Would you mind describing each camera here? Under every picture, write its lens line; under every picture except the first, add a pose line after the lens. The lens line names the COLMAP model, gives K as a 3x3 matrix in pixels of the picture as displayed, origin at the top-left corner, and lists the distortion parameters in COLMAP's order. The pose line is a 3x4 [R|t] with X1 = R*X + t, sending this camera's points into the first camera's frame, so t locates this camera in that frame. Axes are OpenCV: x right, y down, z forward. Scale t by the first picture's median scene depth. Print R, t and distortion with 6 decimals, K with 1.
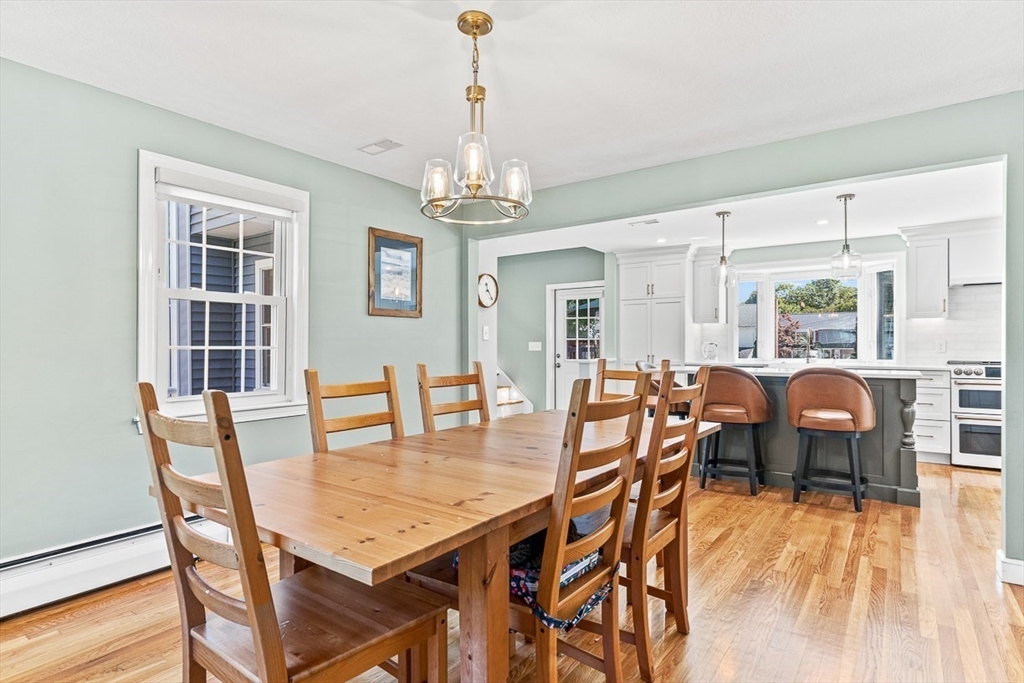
lens RADIAL K [[521.2, 0, 512.4], [0, 521.2, 325.4], [0, 0, 1]] dist [-0.001543, -0.000146]
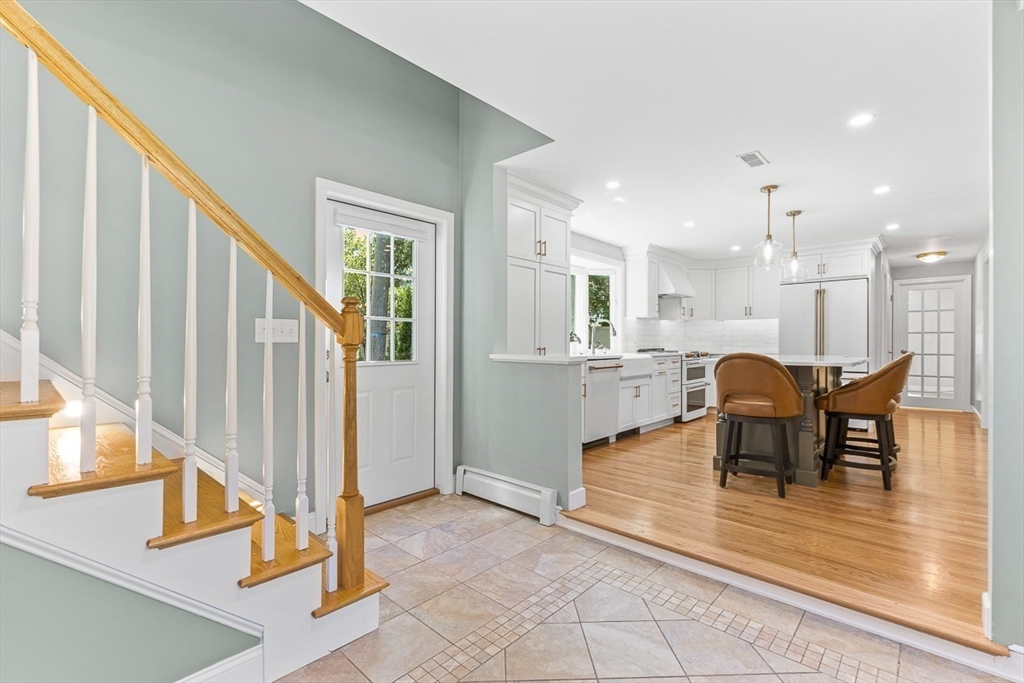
lens RADIAL K [[459.5, 0, 513.9], [0, 459.5, 340.3], [0, 0, 1]] dist [-0.000037, -0.000106]
pose [[0.107596, 0.005112, 0.994182, -0.428079], [-0.037865, 0.999282, -0.001040, 0.066087], [-0.993473, -0.037532, 0.107713, 1.321282]]
